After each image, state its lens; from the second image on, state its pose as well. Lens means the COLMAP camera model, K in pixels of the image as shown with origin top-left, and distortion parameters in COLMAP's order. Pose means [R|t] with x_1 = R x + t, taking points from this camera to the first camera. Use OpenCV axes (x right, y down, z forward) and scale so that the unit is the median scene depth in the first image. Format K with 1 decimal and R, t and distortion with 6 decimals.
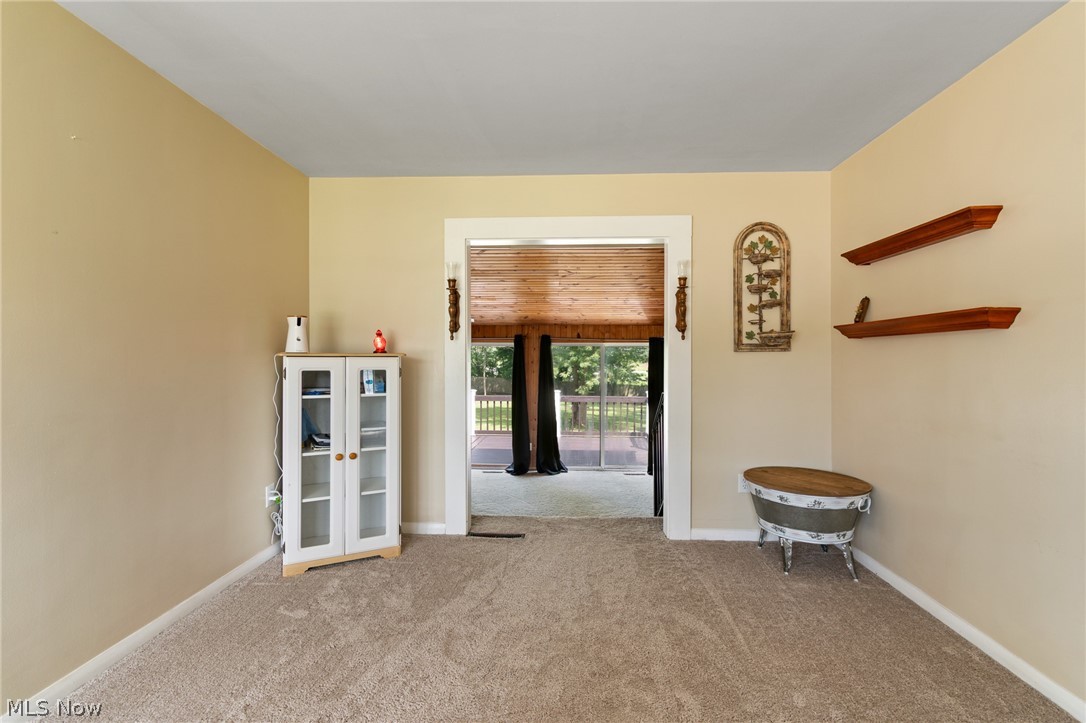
lens RADIAL K [[493.8, 0, 545.8], [0, 493.8, 358.1], [0, 0, 1]] dist [0.000879, 0.000563]
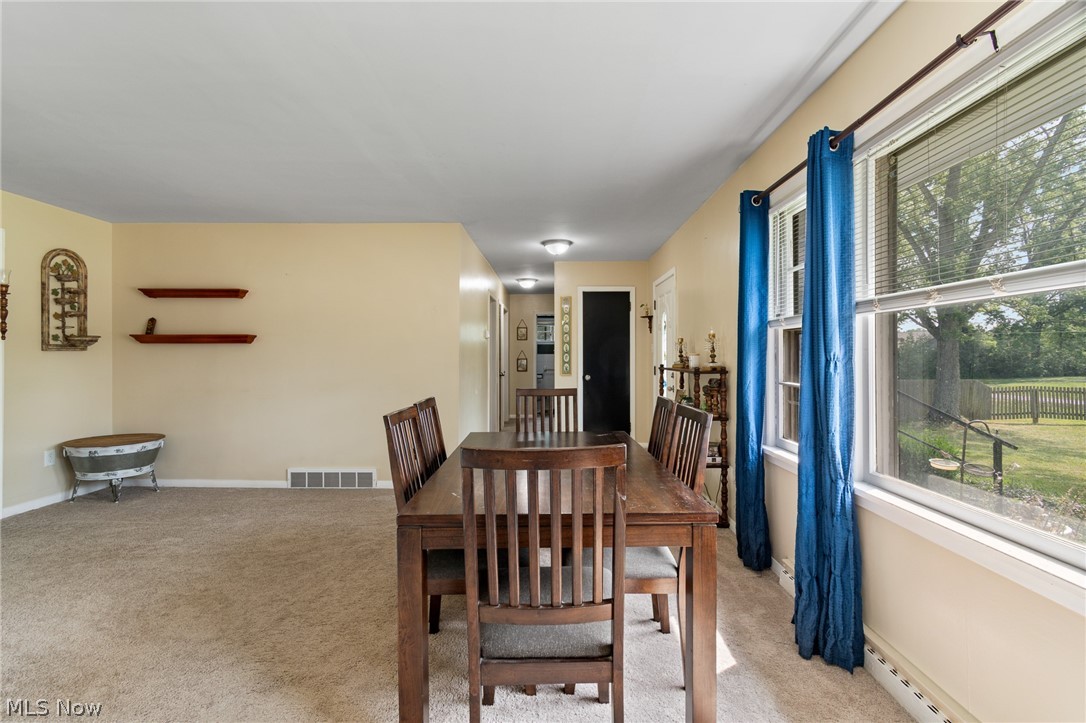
lens RADIAL K [[493.8, 0, 545.8], [0, 493.8, 358.1], [0, 0, 1]] dist [0.000879, 0.000563]
pose [[-0.022804, -0.005145, 0.999727, -0.863362], [-0.002590, 0.999984, 0.005088, -0.004212], [-0.999737, -0.002474, -0.022816, -0.207205]]
